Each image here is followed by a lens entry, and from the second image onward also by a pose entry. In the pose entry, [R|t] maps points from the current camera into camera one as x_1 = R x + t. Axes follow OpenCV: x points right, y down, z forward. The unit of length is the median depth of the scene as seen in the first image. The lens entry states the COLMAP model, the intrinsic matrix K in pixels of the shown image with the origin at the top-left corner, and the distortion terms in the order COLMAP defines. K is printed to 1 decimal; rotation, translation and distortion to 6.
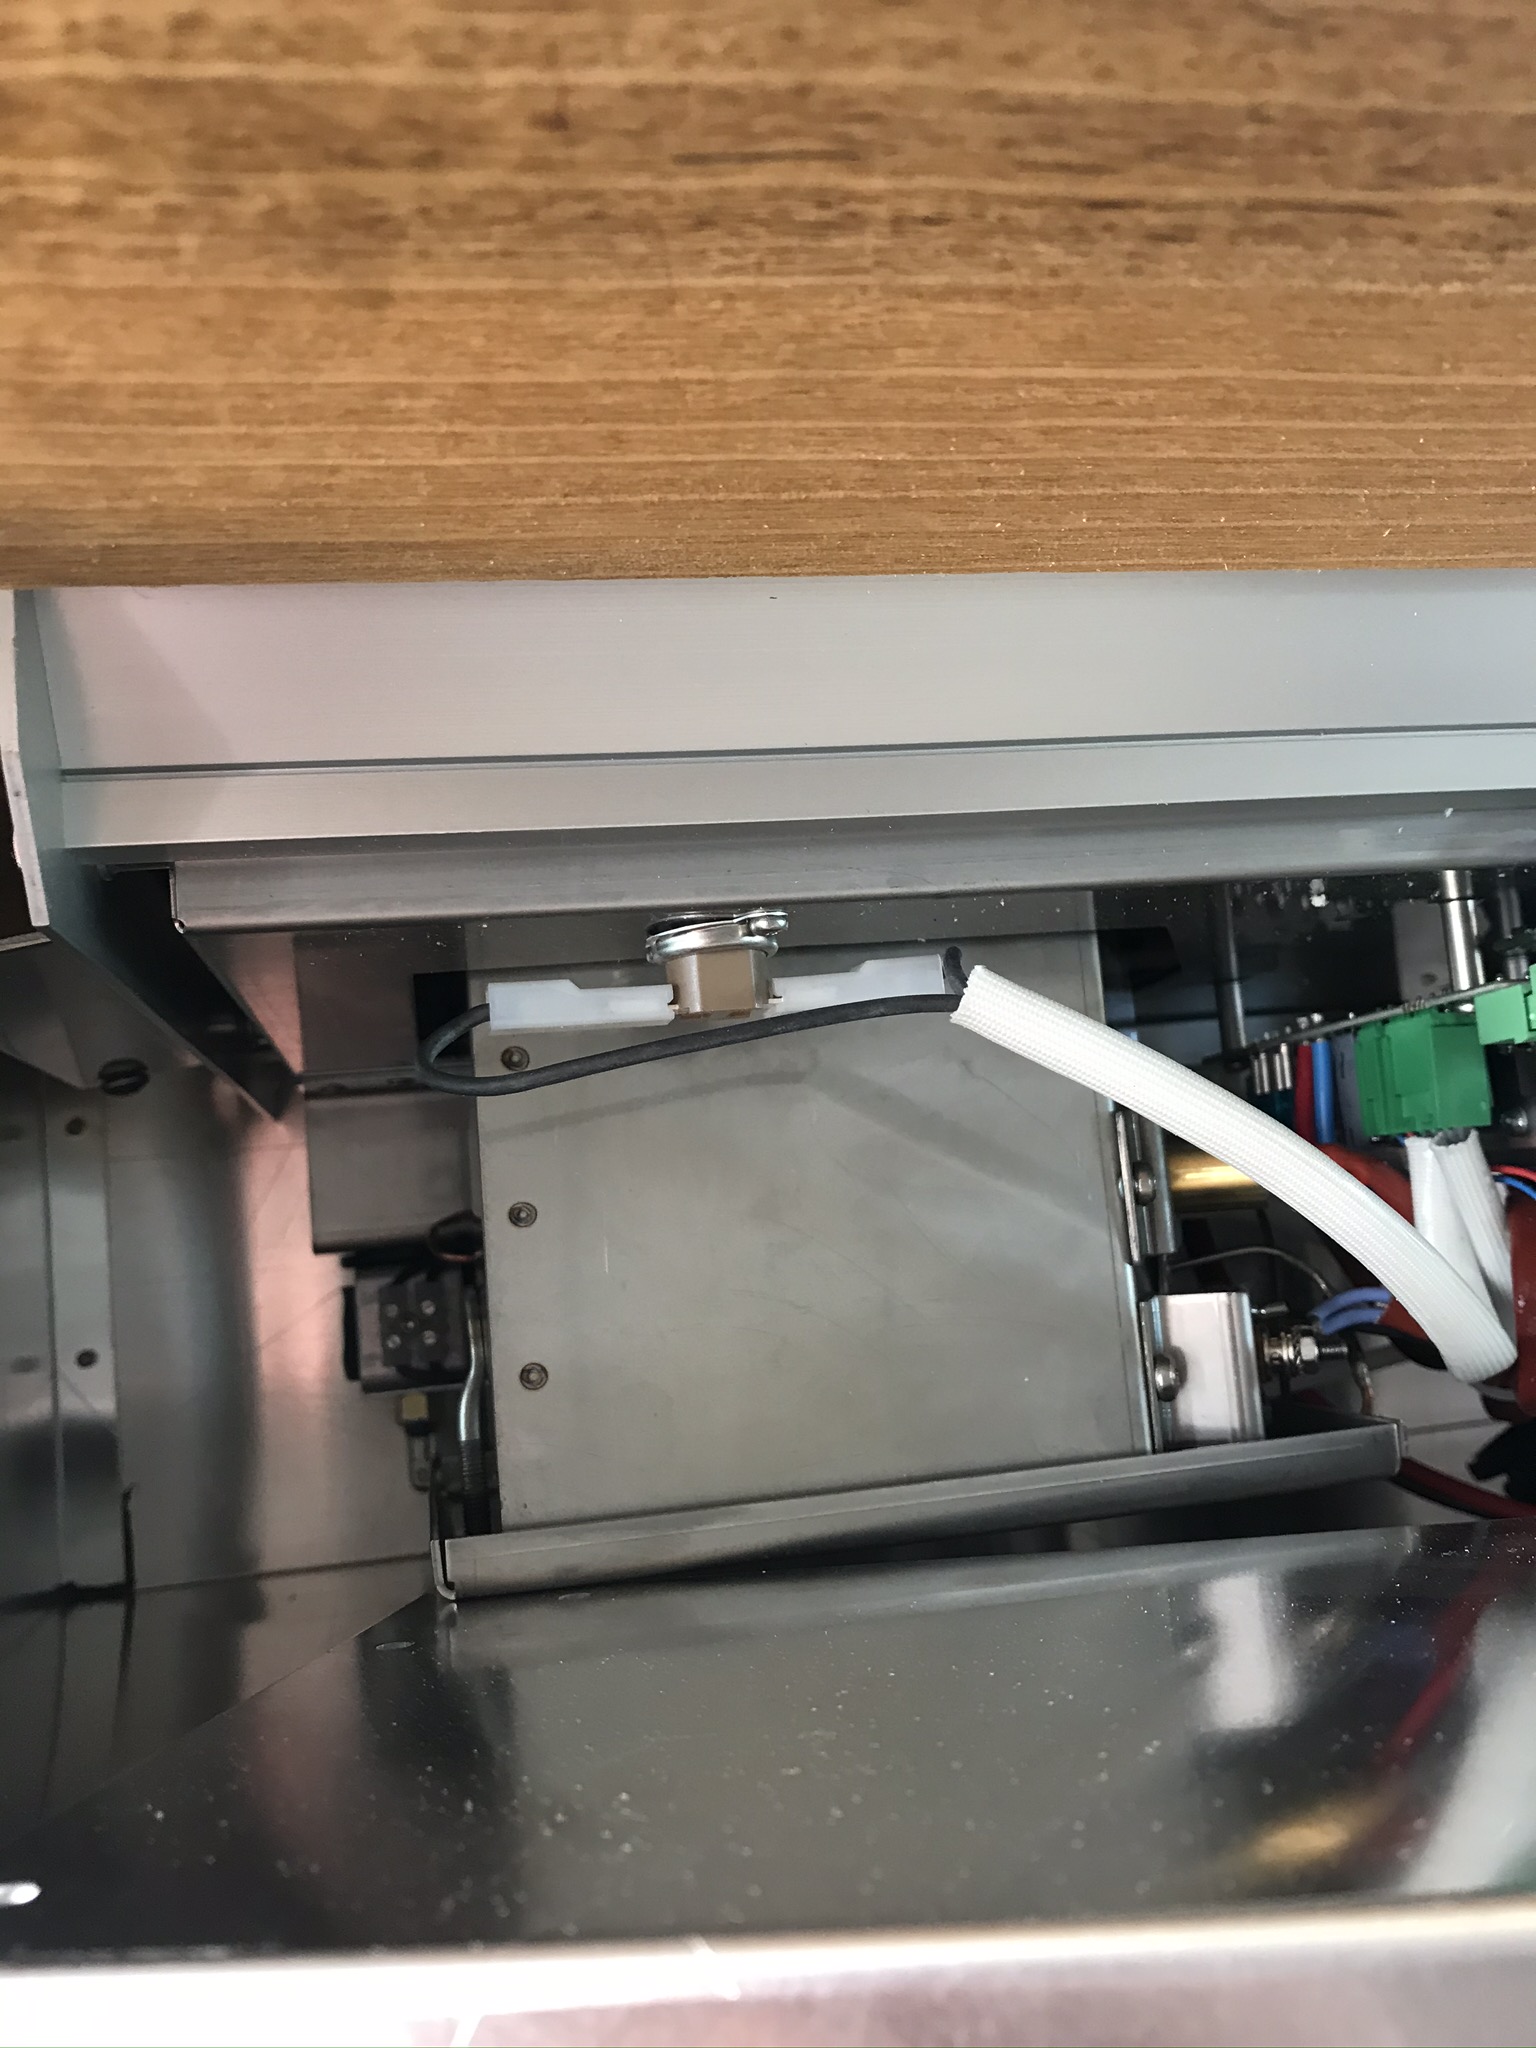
lens RADIAL K [[1763.4, 0, 828.6], [0, 1763.4, 1023.2], [0, 0, 1]] dist [0.006170, -0.145868]
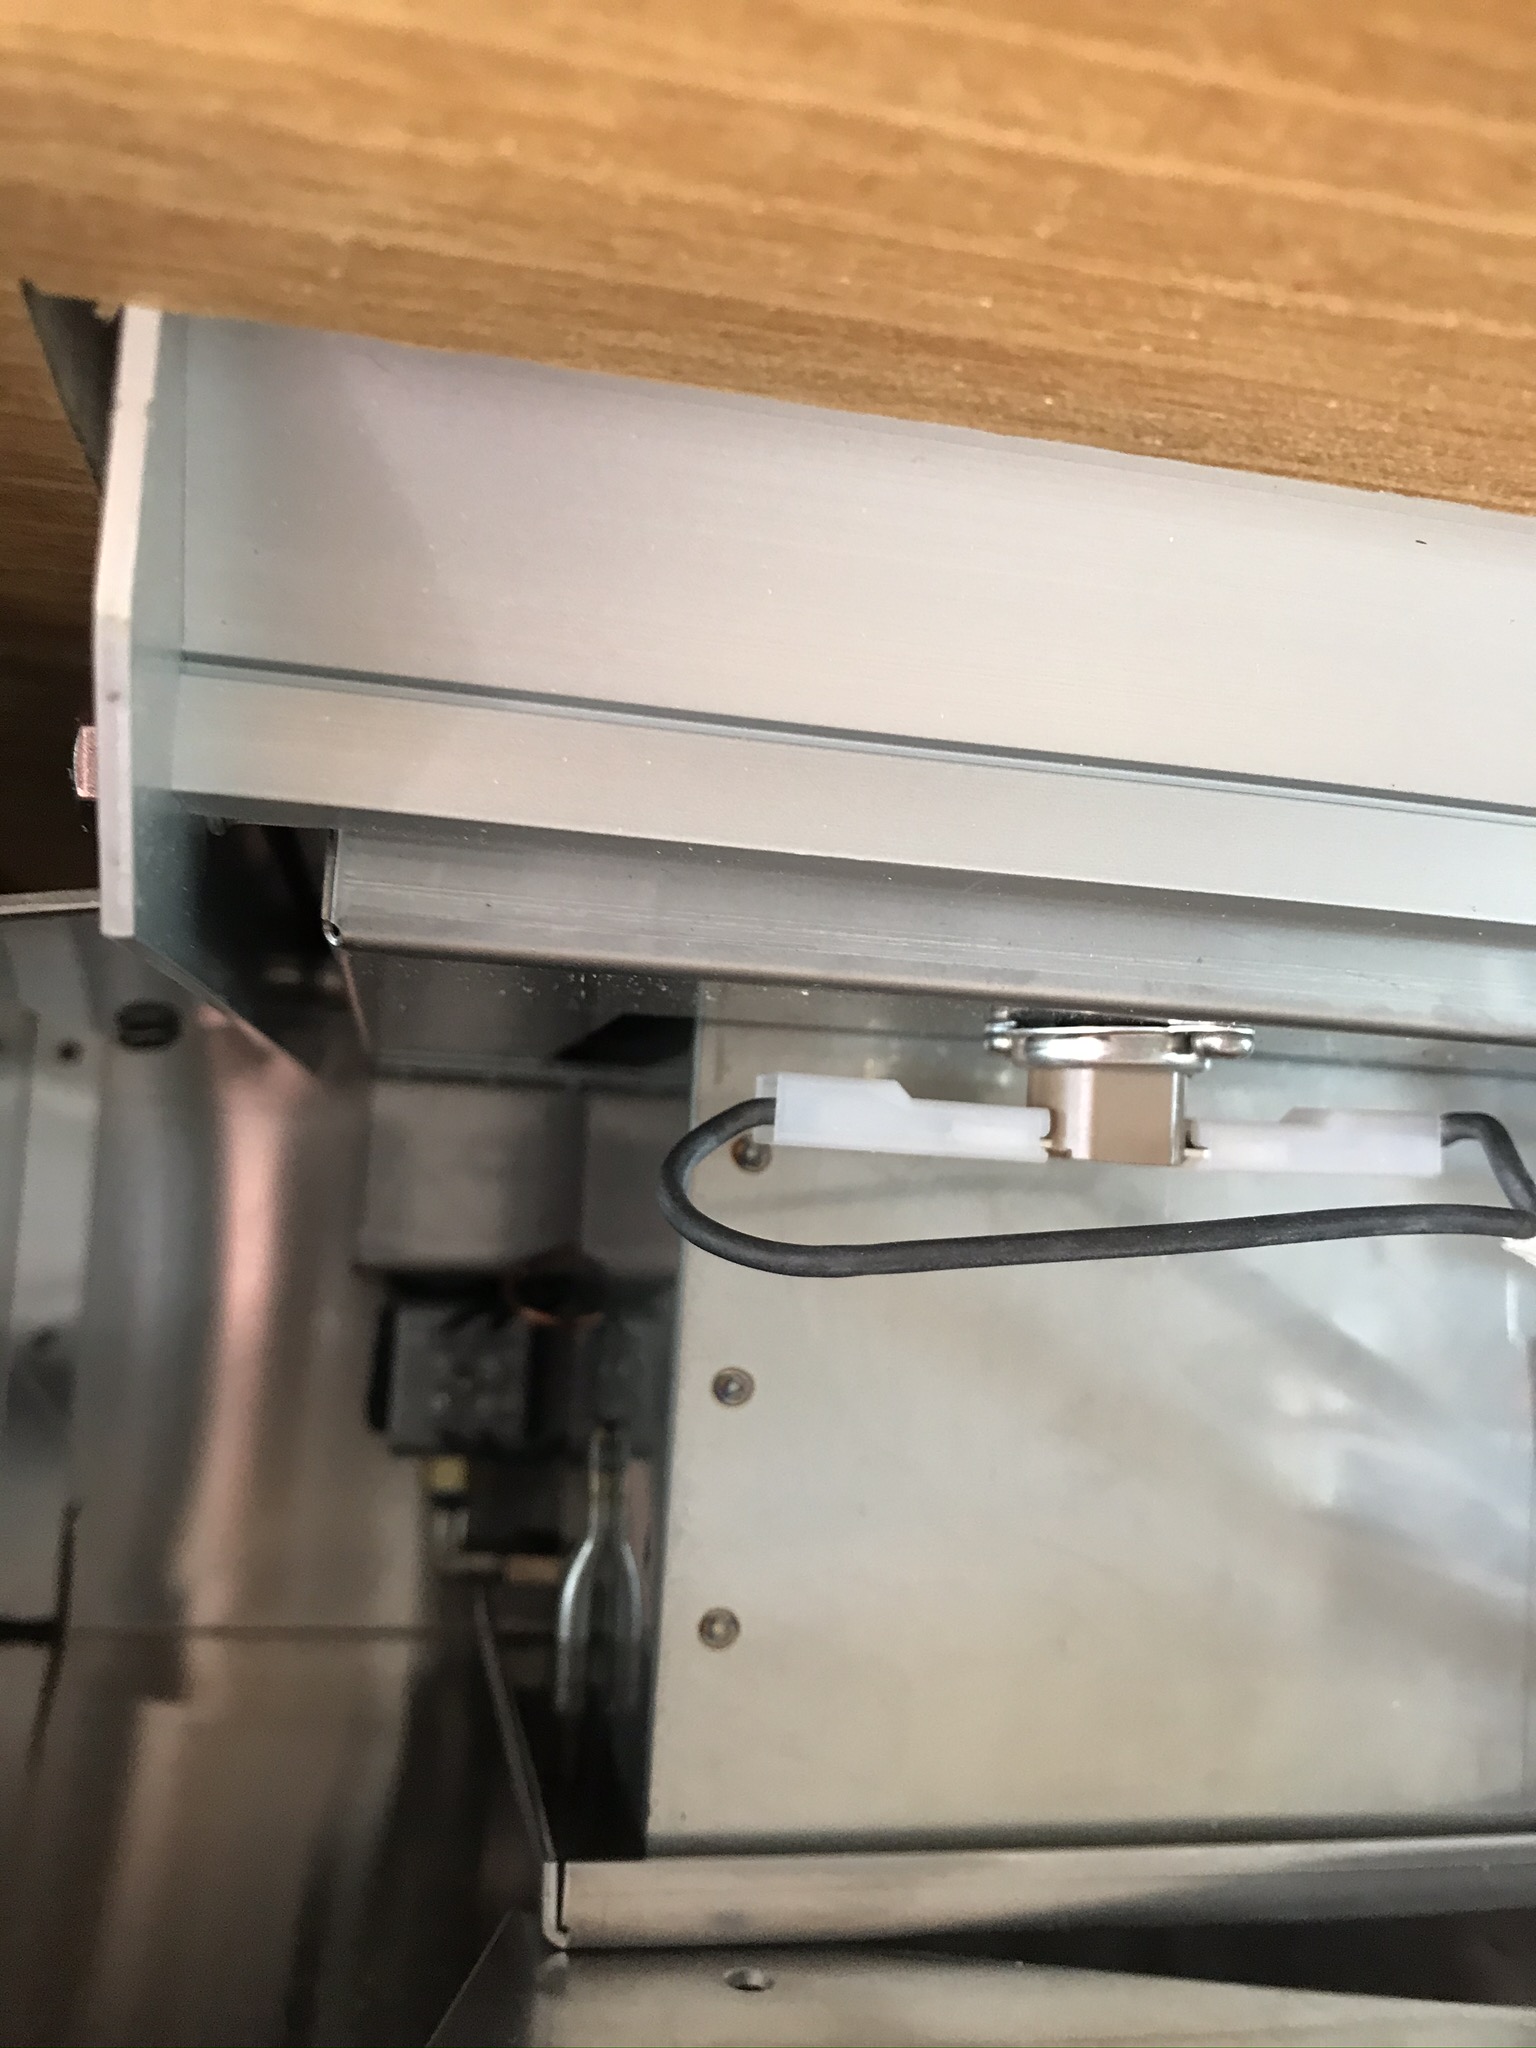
lens RADIAL K [[1752.7, 0, 768.0], [0, 1752.7, 1024.0], [0, 0, 1]] dist [-0.037622, -0.000341]
pose [[0.988441, 0.151568, -0.003344, -0.242440], [-0.151241, 0.987358, 0.047444, -0.085461], [0.010493, -0.046389, 0.998868, 0.454780]]
